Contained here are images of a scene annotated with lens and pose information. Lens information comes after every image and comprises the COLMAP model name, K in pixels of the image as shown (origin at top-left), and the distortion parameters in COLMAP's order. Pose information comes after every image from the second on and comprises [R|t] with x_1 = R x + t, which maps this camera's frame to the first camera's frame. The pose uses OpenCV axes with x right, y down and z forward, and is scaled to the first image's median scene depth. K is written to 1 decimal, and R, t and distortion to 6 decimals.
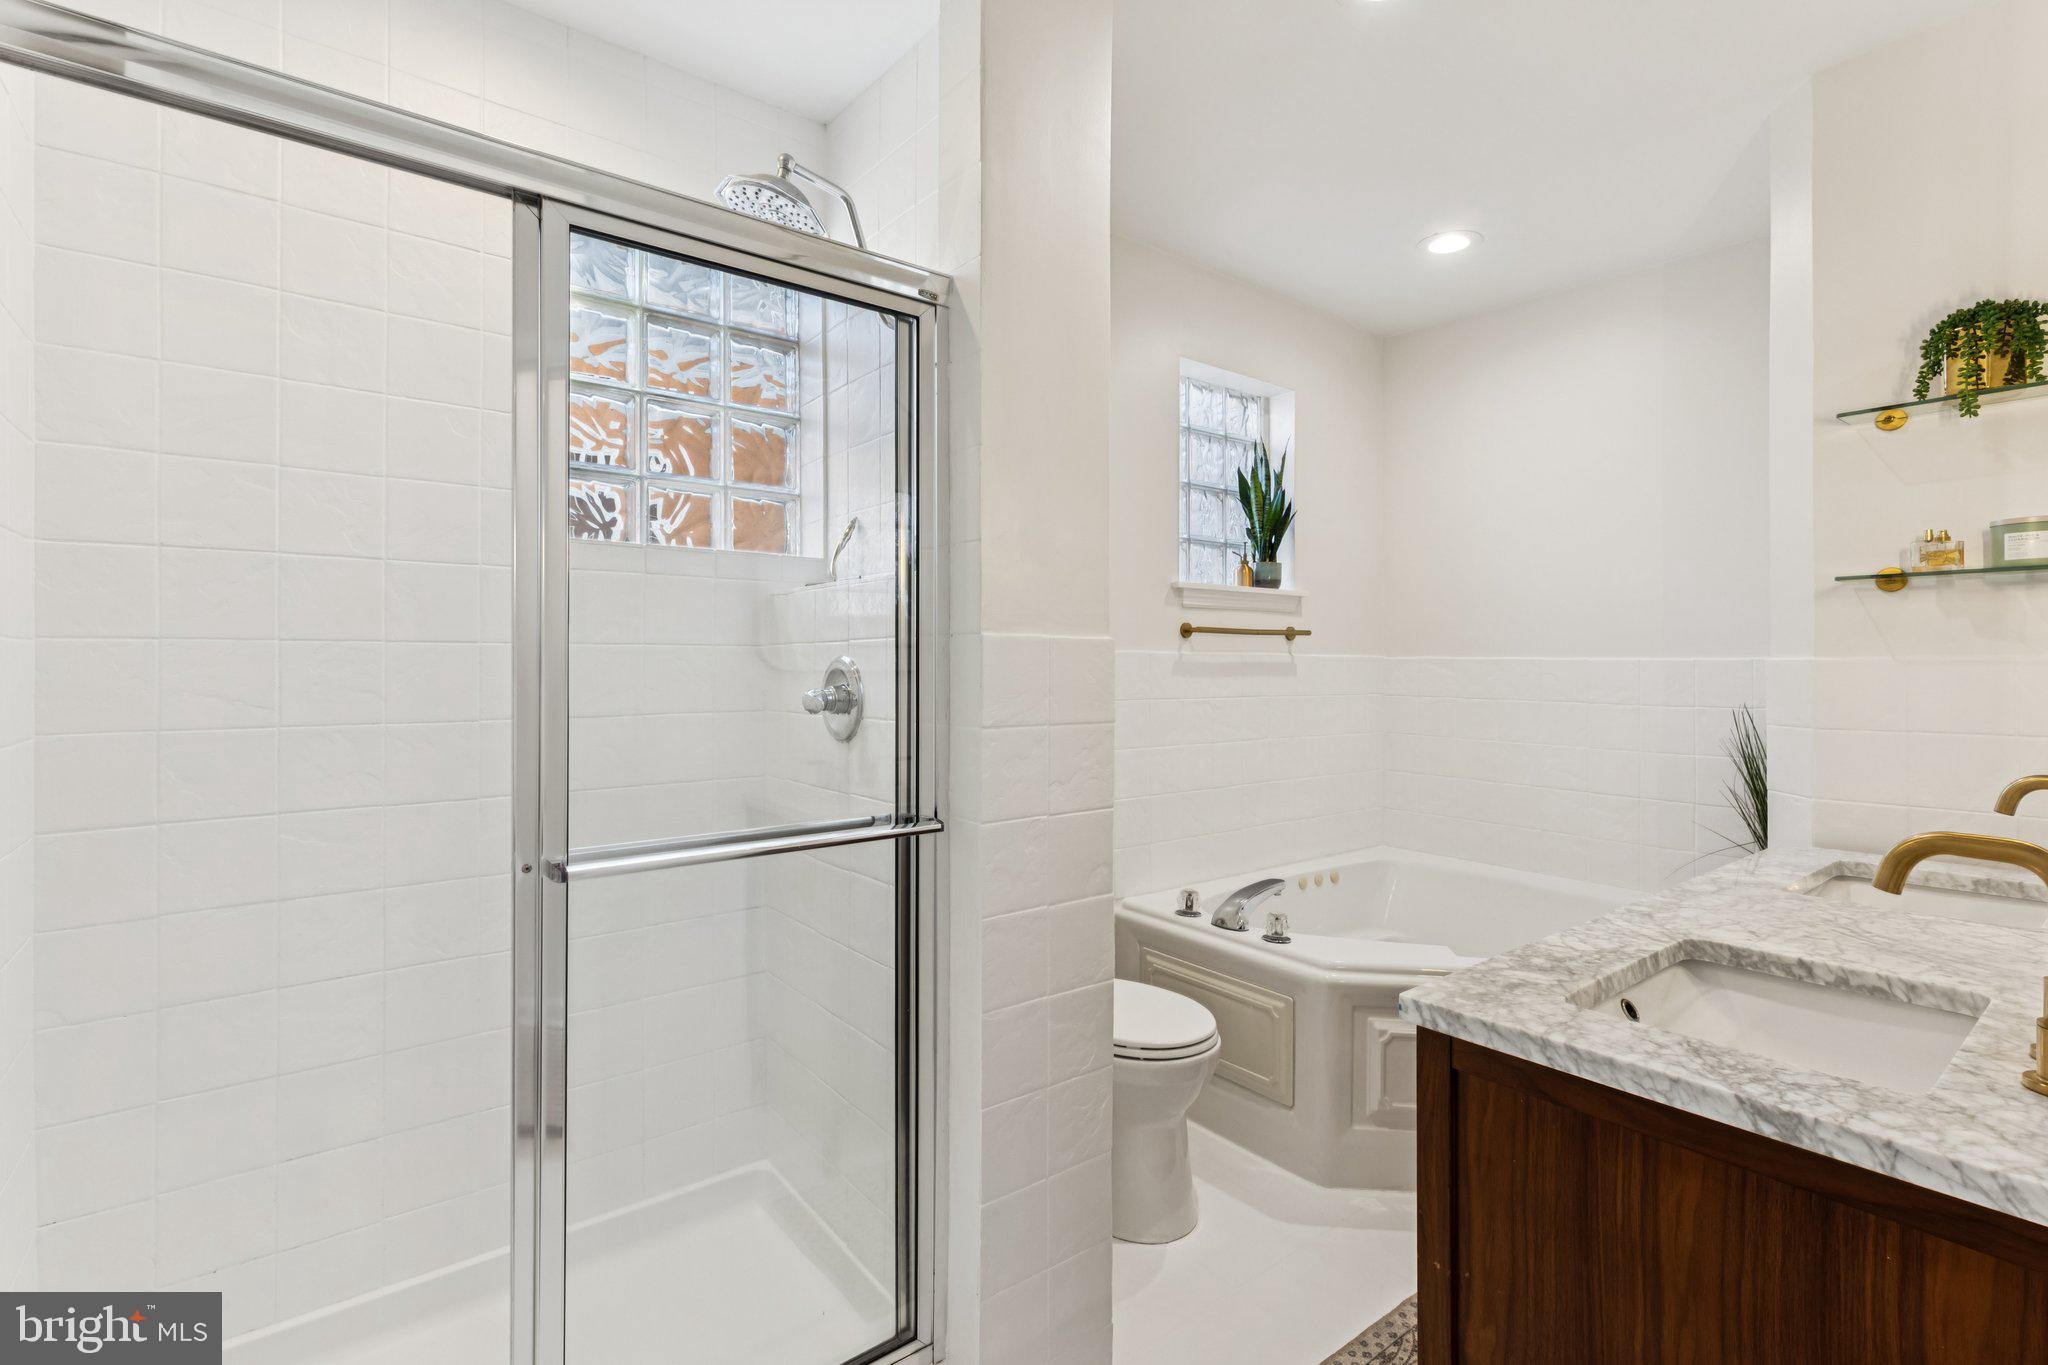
lens RADIAL K [[928.8, 0, 1048.5], [0, 928.8, 670.8], [0, 0, 1]] dist [0.003070, -0.000092]
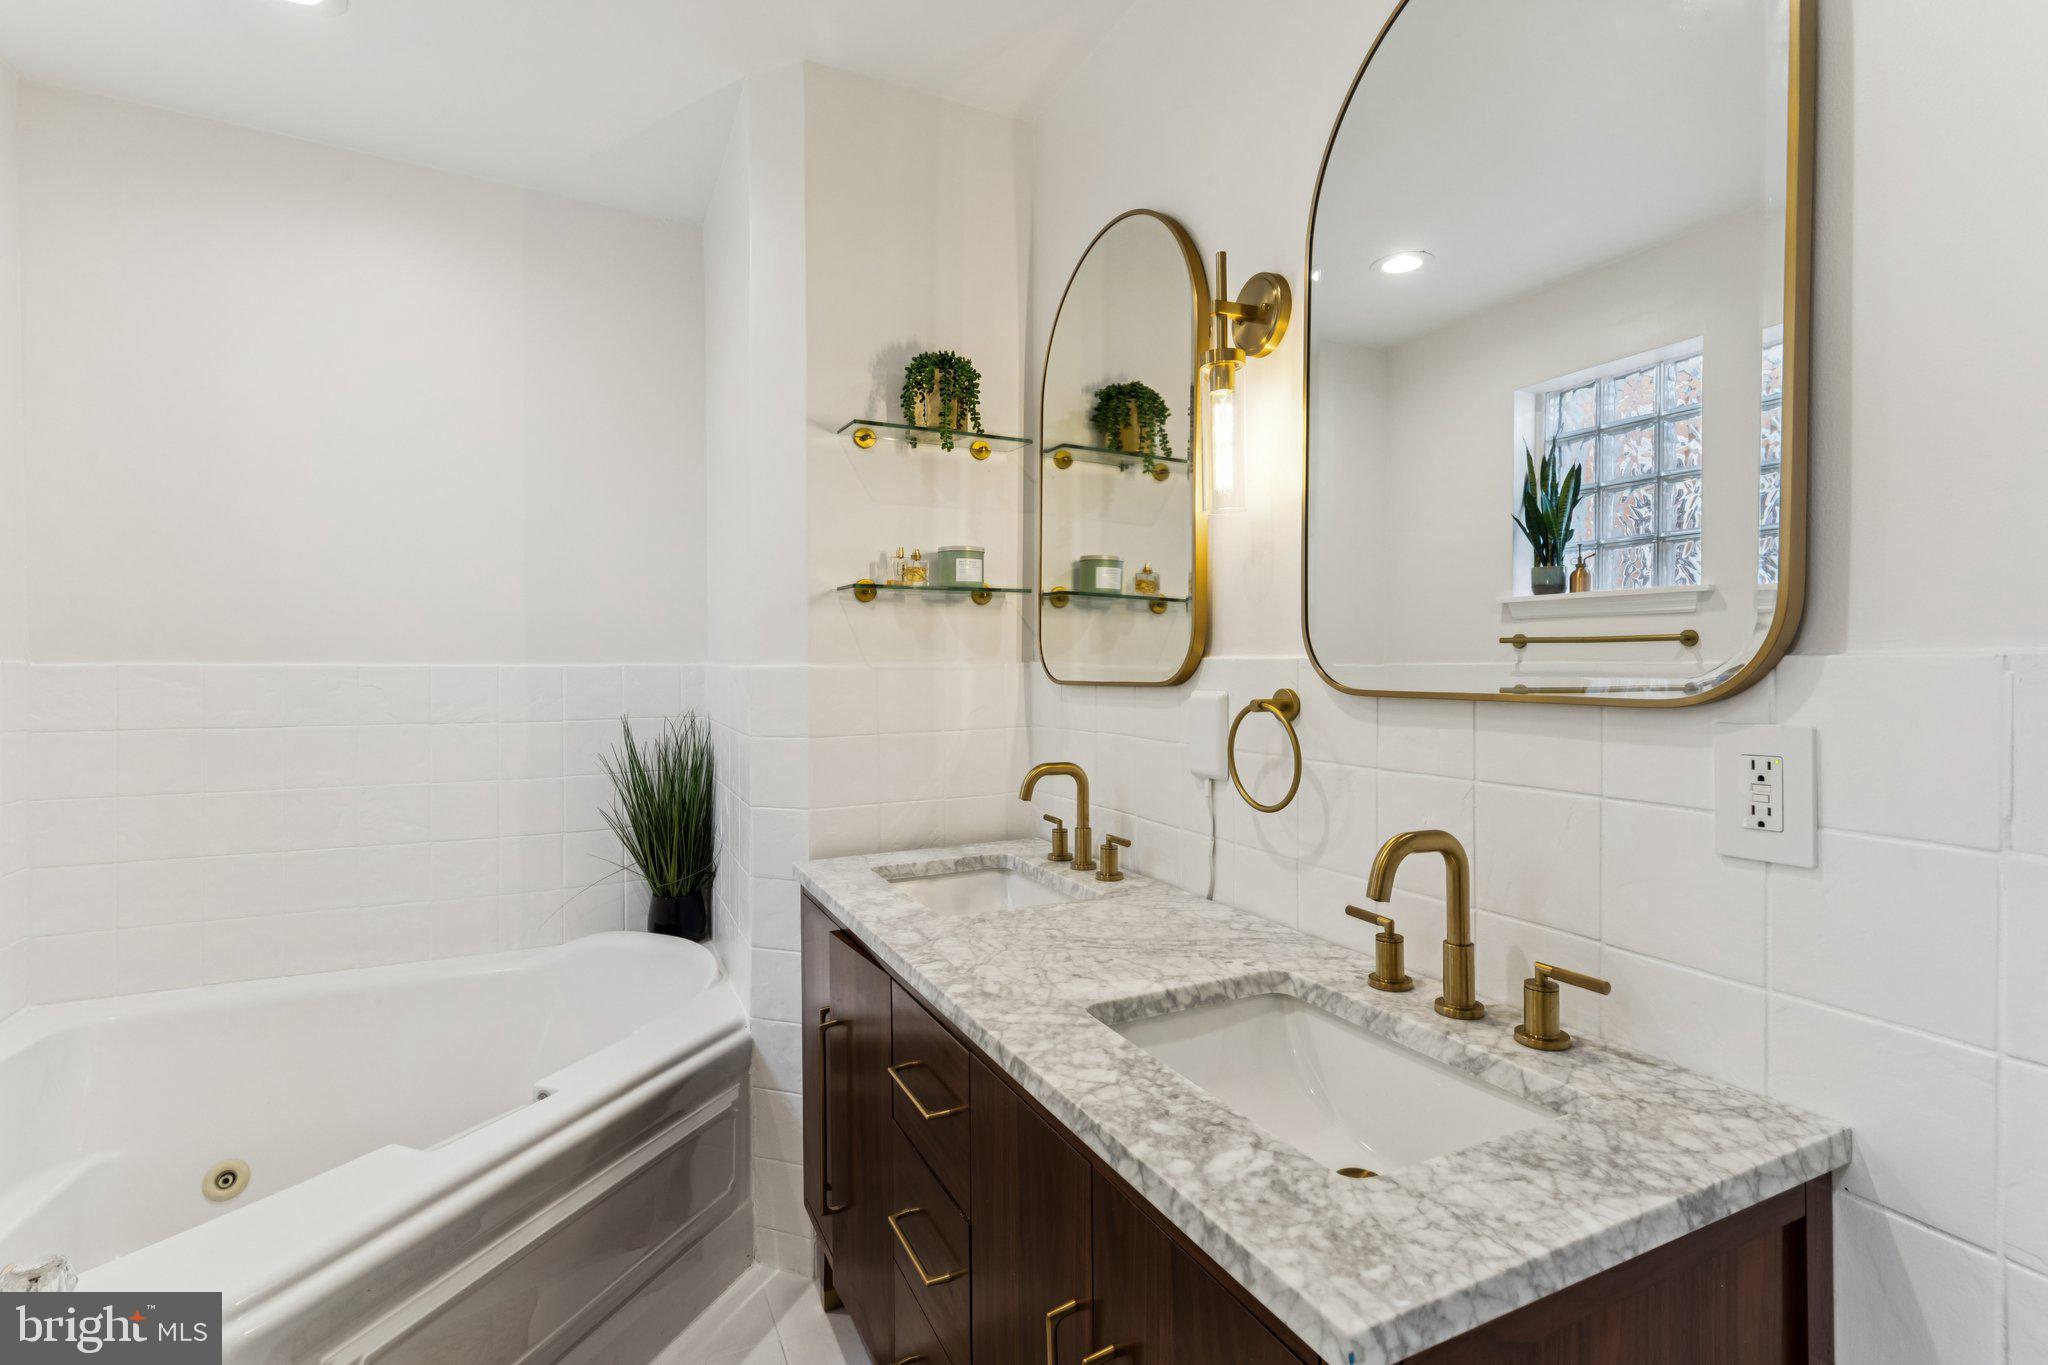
lens RADIAL K [[949.9, 0, 1050.6], [0, 949.9, 669.7], [0, 0, 1]] dist [0.008581, -0.000493]
pose [[0.236348, -0.007510, 0.971639, -0.111216], [0.012342, 0.999913, 0.004726, -0.013597], [-0.971590, 0.010875, 0.236420, 0.689877]]
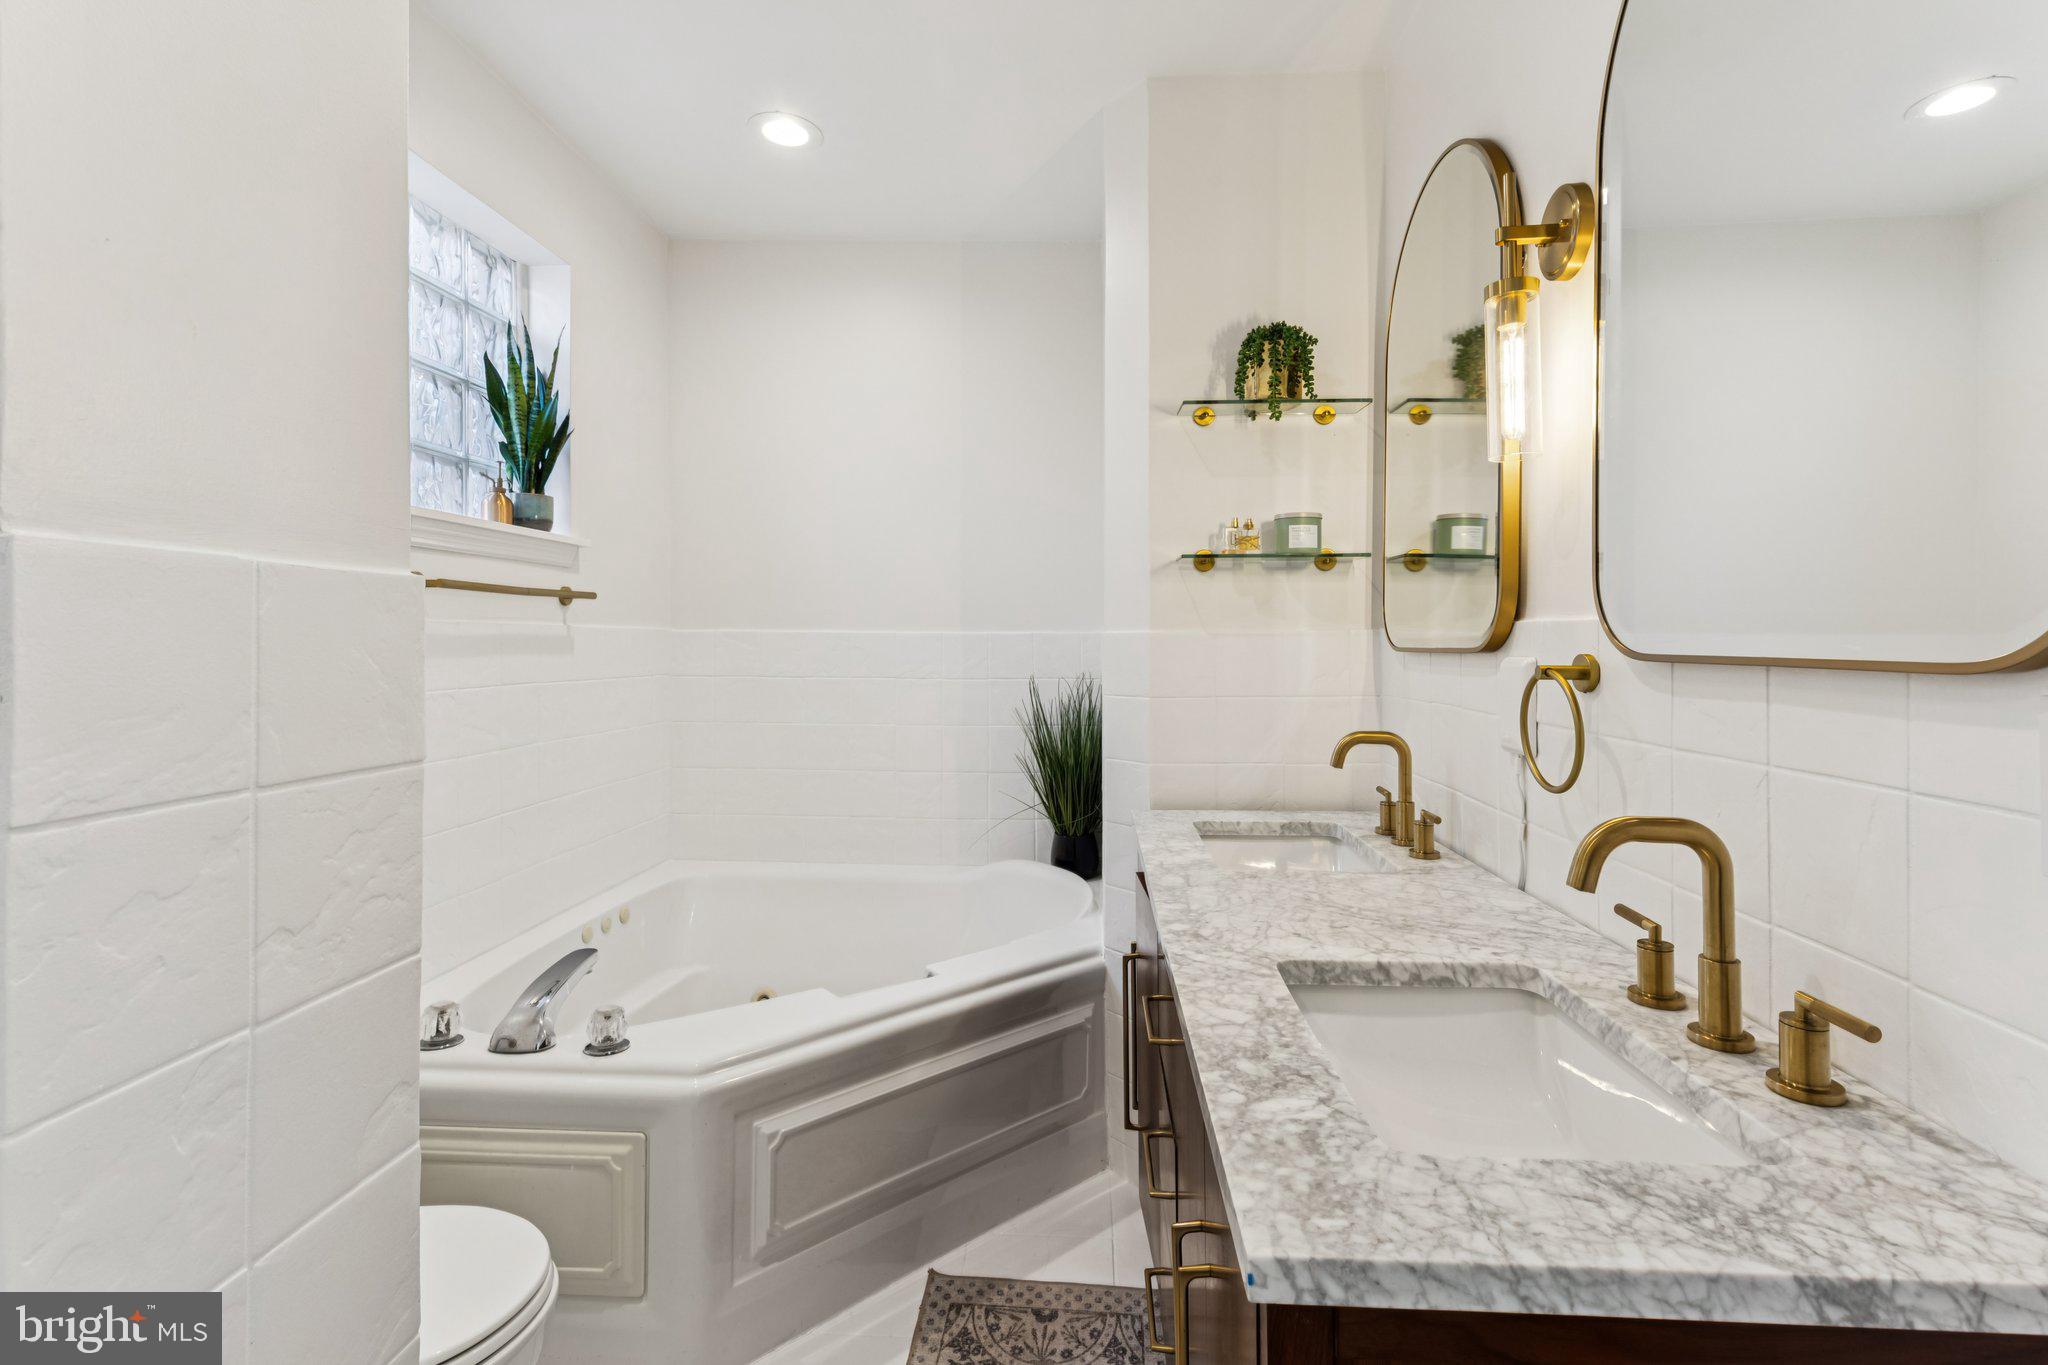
lens RADIAL K [[942.8, 0, 1041.1], [0, 942.8, 638.0], [0, 0, 1]] dist [0.005146, -0.000048]
pose [[0.680208, -0.000194, 0.733019, -0.064193], [0.006472, 0.999963, -0.005741, -0.000027], [-0.732990, 0.008649, 0.680184, 0.480362]]
